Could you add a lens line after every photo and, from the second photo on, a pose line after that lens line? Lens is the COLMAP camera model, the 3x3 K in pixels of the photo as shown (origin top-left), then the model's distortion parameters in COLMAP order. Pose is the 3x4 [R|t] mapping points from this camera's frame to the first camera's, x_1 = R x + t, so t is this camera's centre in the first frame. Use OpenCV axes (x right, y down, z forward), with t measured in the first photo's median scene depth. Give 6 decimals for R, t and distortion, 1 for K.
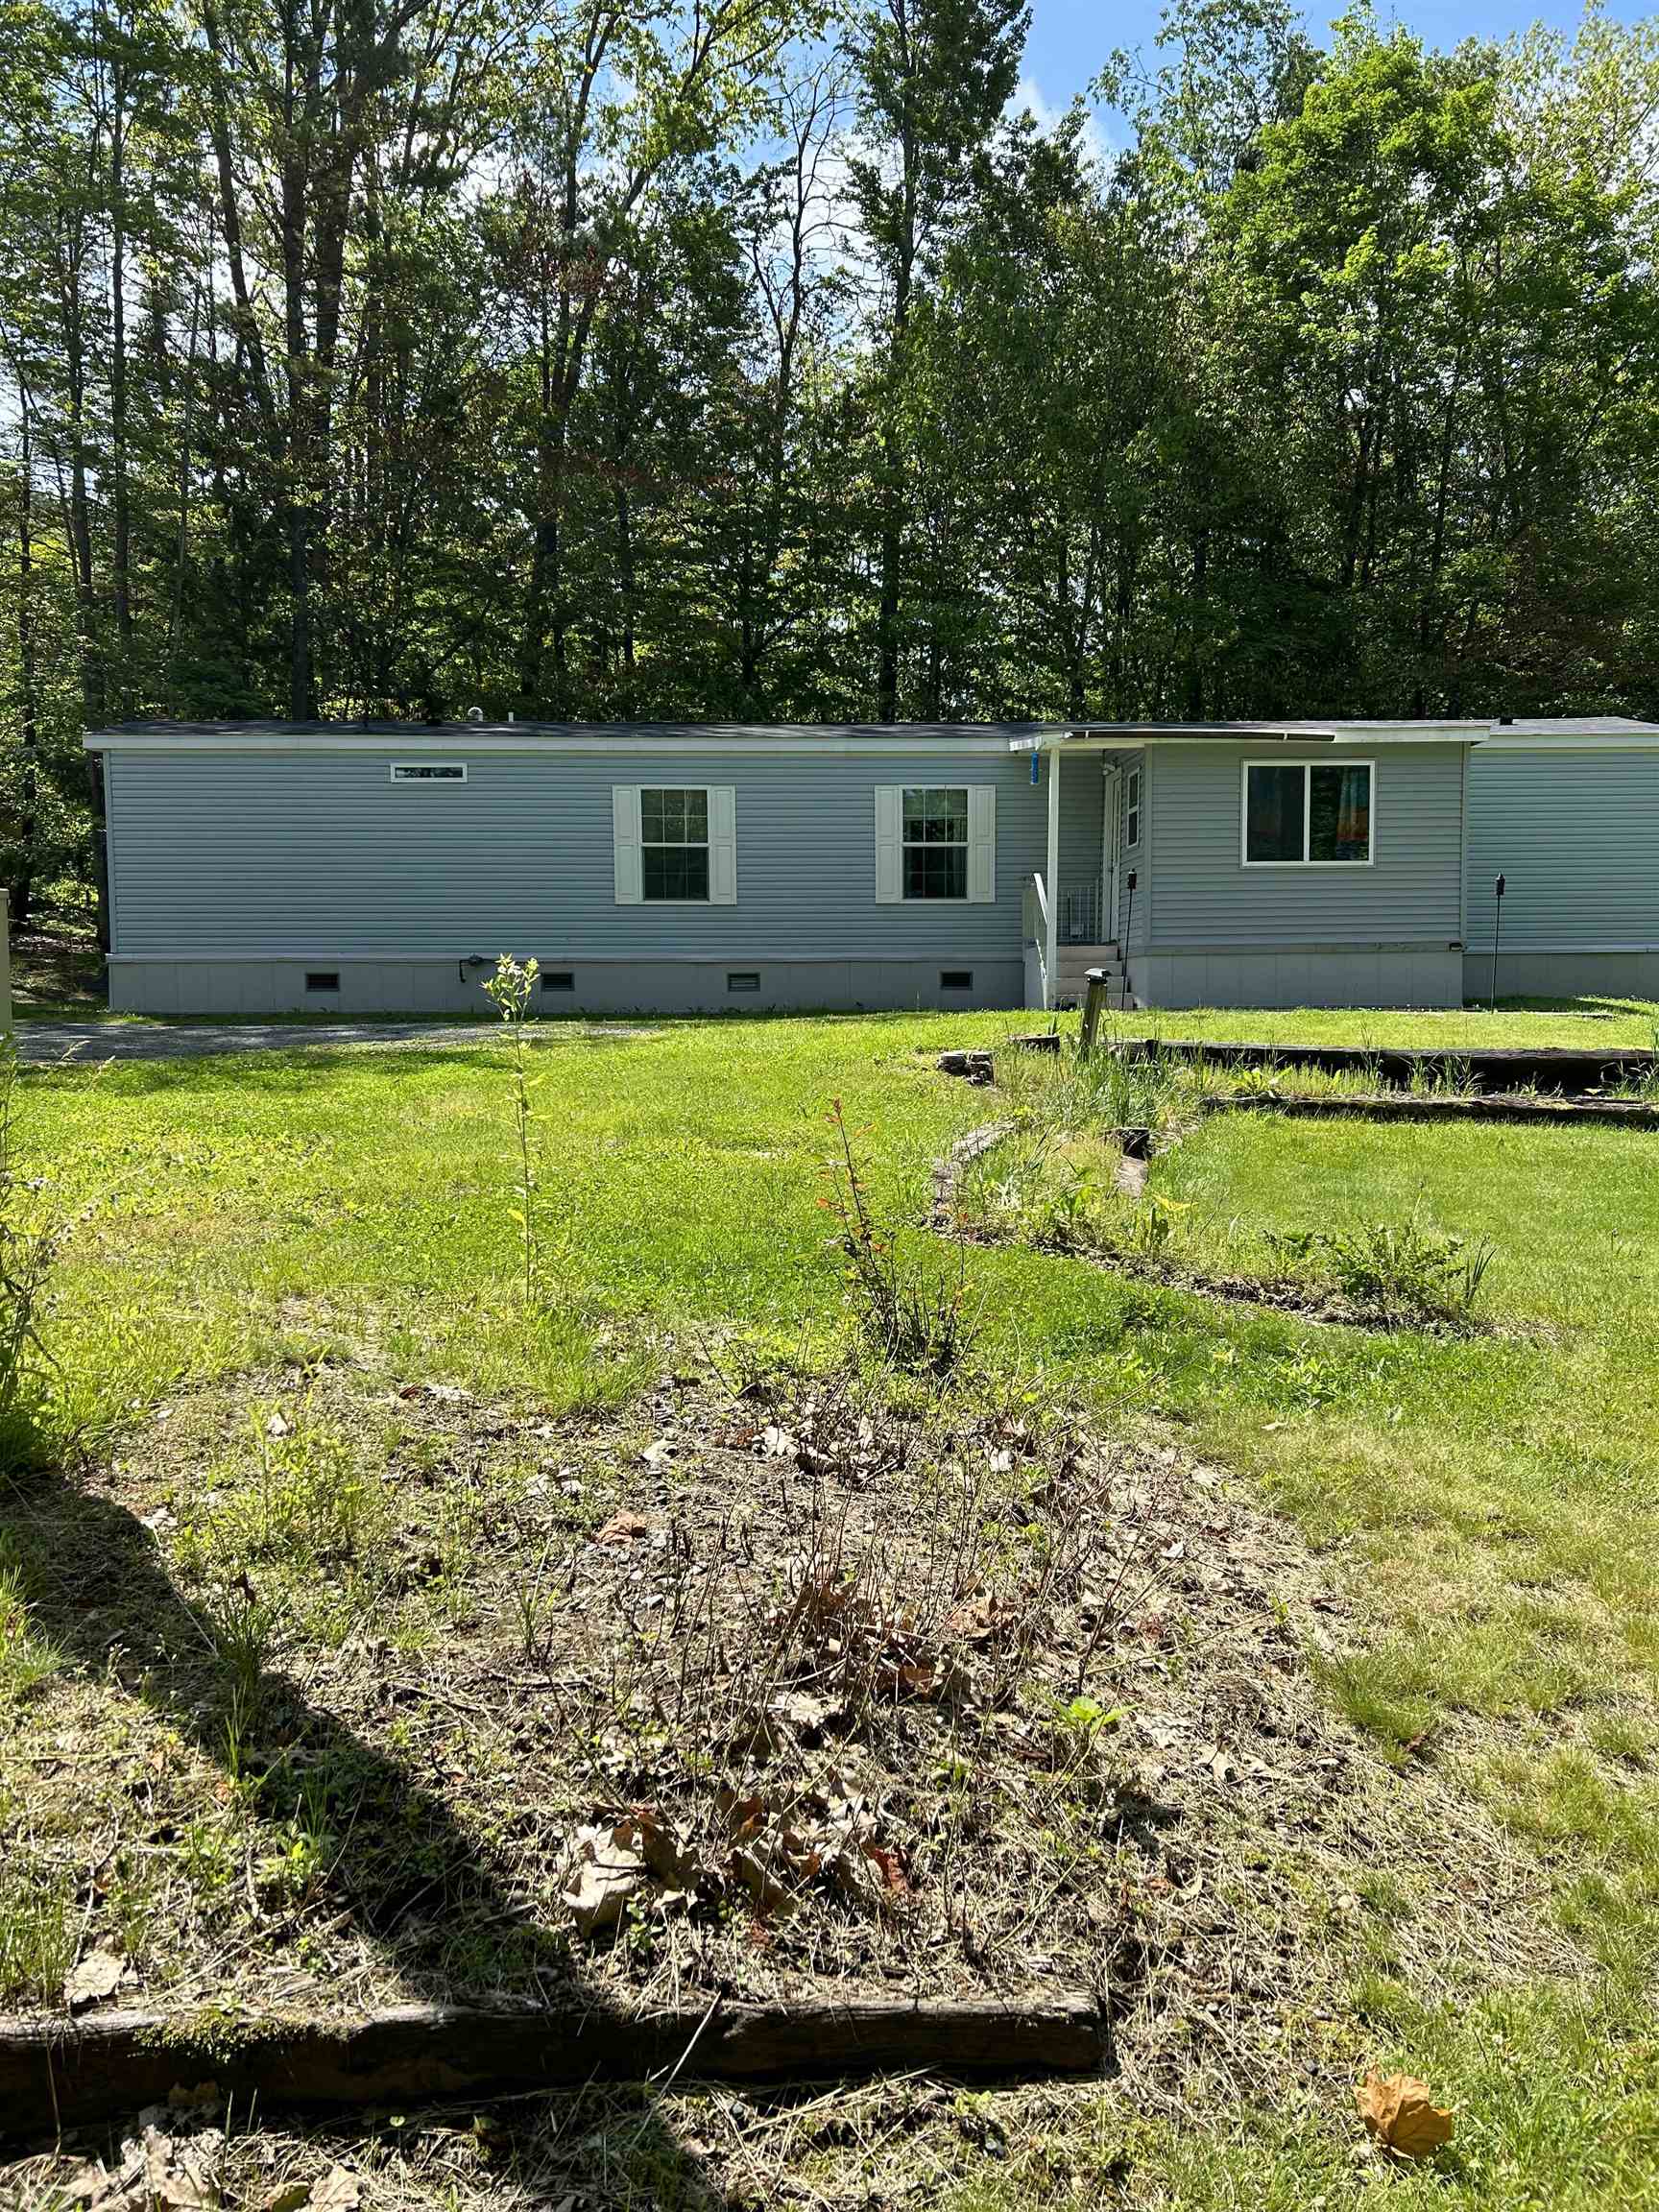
lens RADIAL K [[1639.6, 0, 829.5], [0, 1639.6, 1106.0], [0, 0, 1]] dist [0.075540, -0.001365]
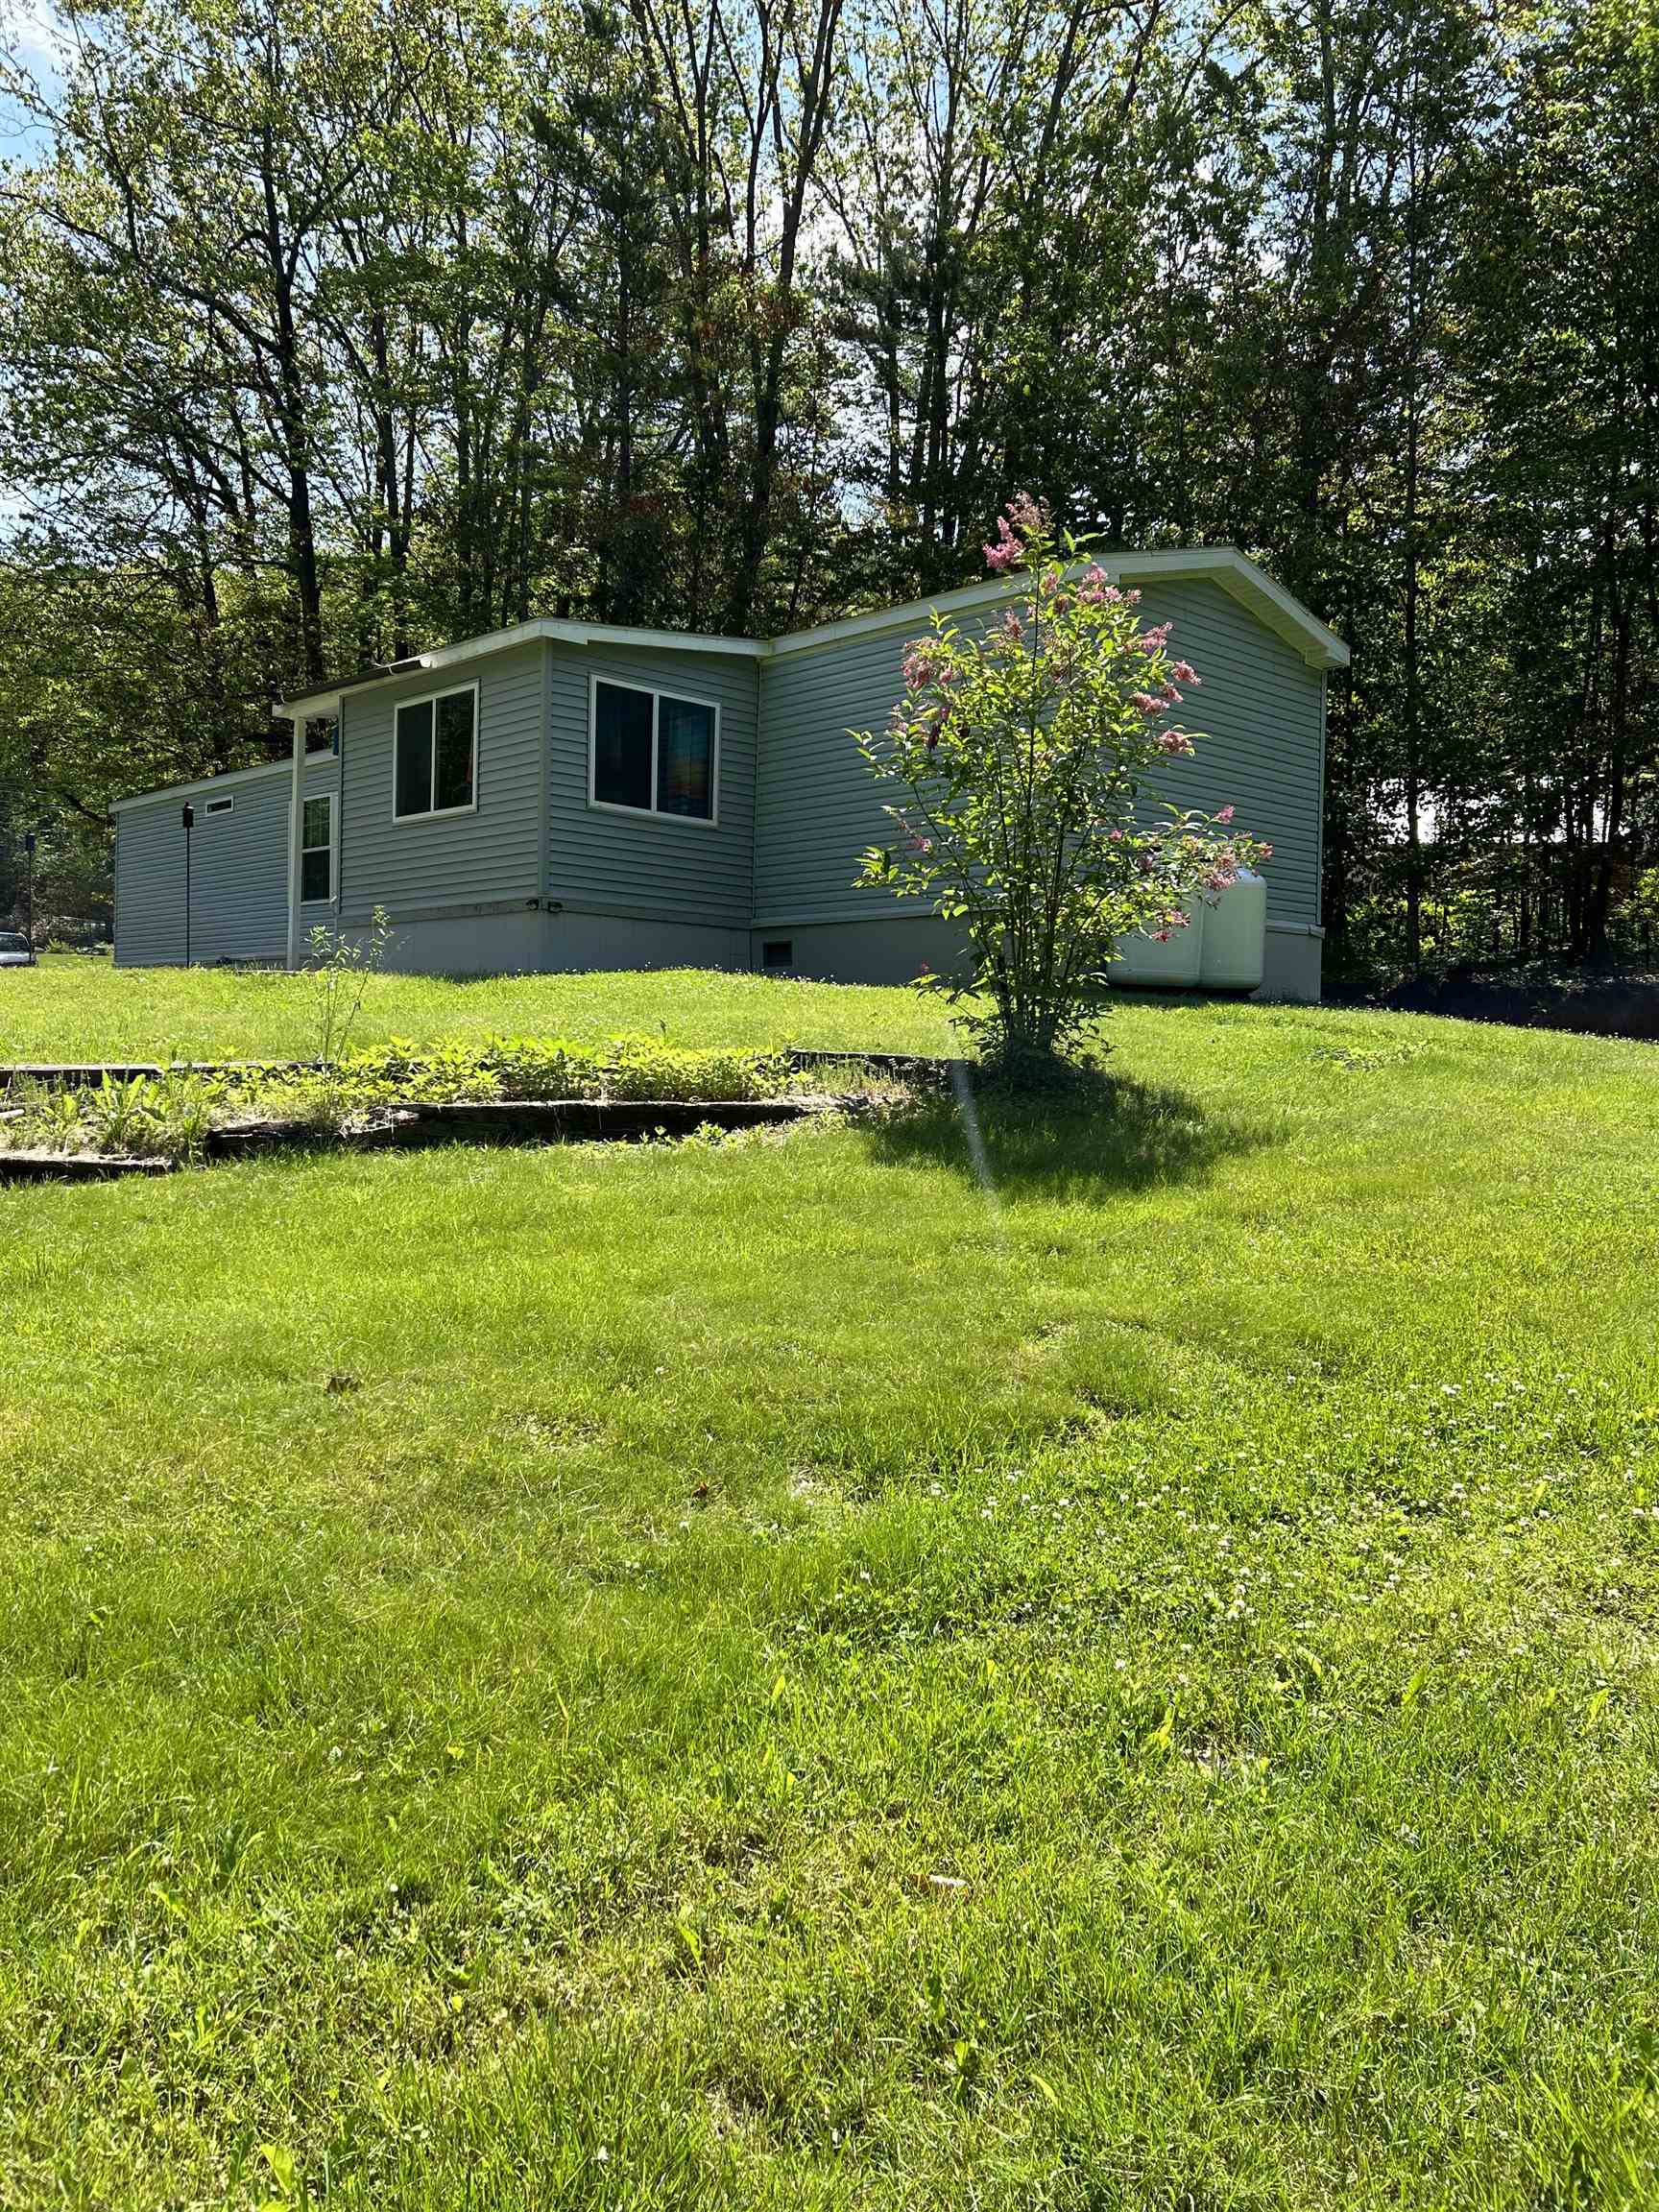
lens RADIAL K [[1639.6, 0, 829.5], [0, 1639.6, 1106.0], [0, 0, 1]] dist [0.075540, -0.001365]
pose [[0.642743, 0.043720, -0.764833, 1.069993], [-0.081830, 0.996576, -0.011800, -0.004458], [0.761699, 0.070170, 0.644120, 0.619853]]
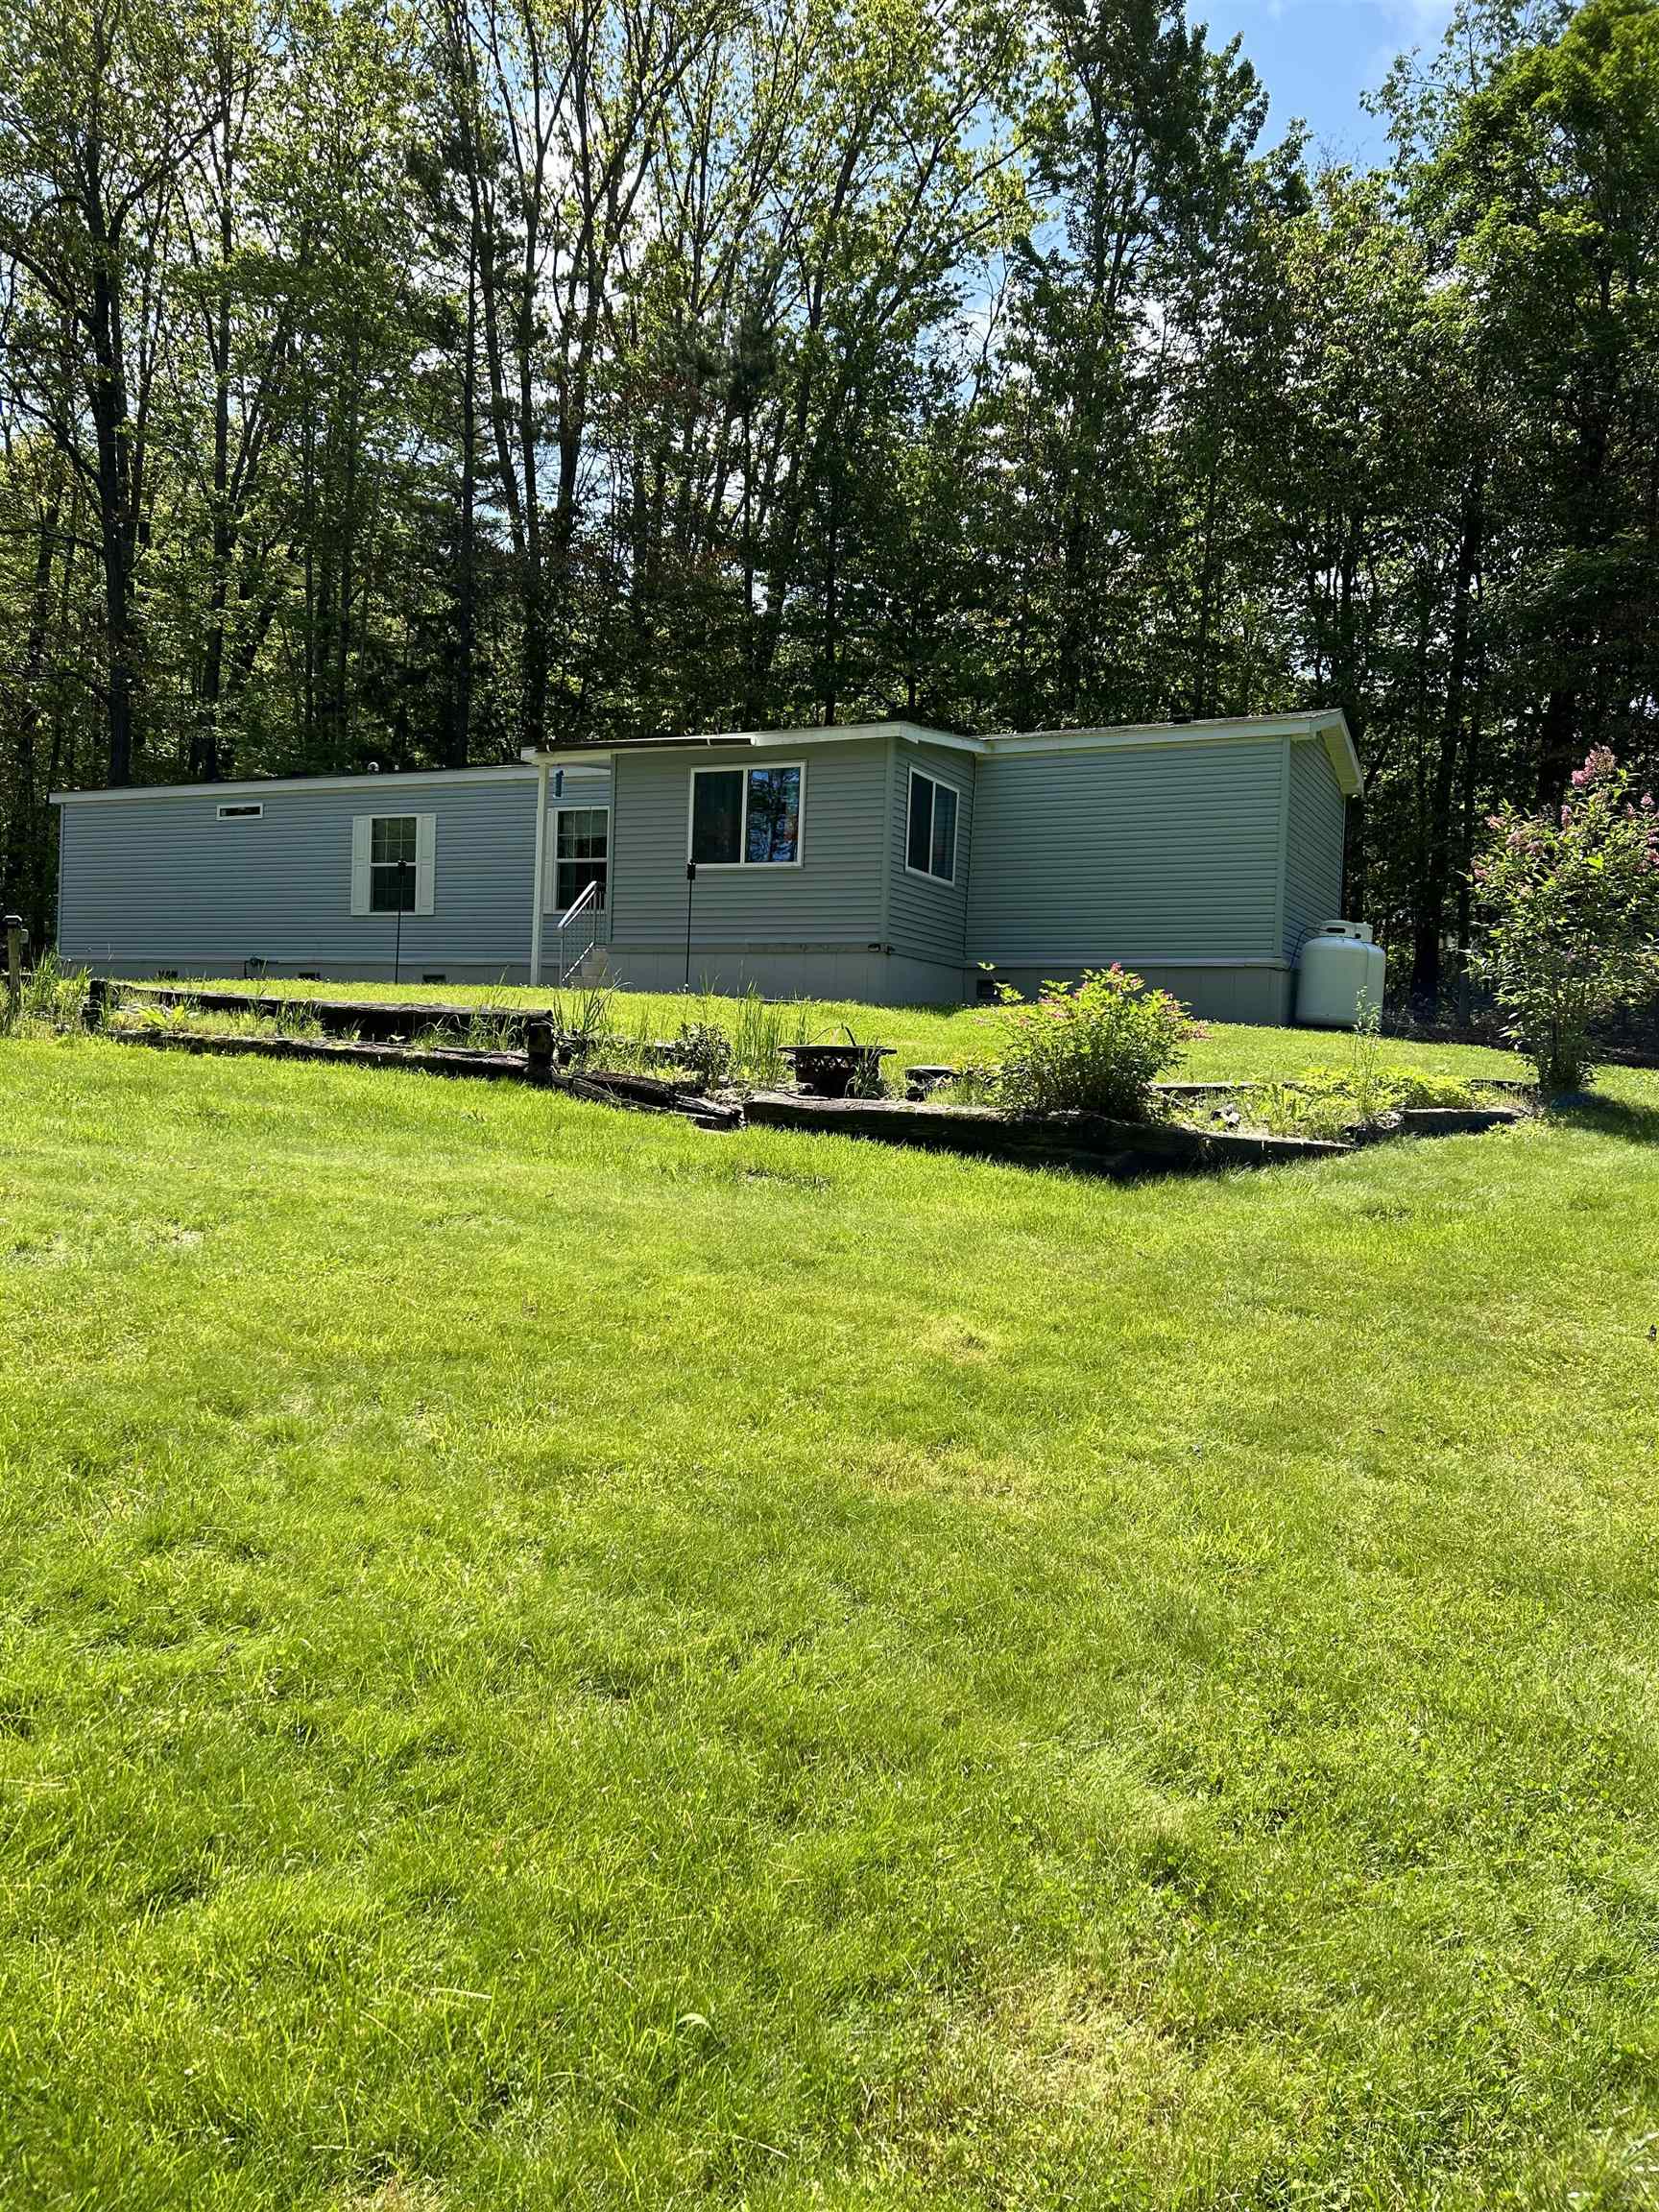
lens RADIAL K [[1639.6, 0, 829.5], [0, 1639.6, 1106.0], [0, 0, 1]] dist [0.075540, -0.001365]
pose [[0.868263, 0.049781, -0.493600, 0.841982], [-0.079628, 0.996037, -0.039615, 0.037383], [0.489671, 0.073700, 0.868787, 0.155726]]
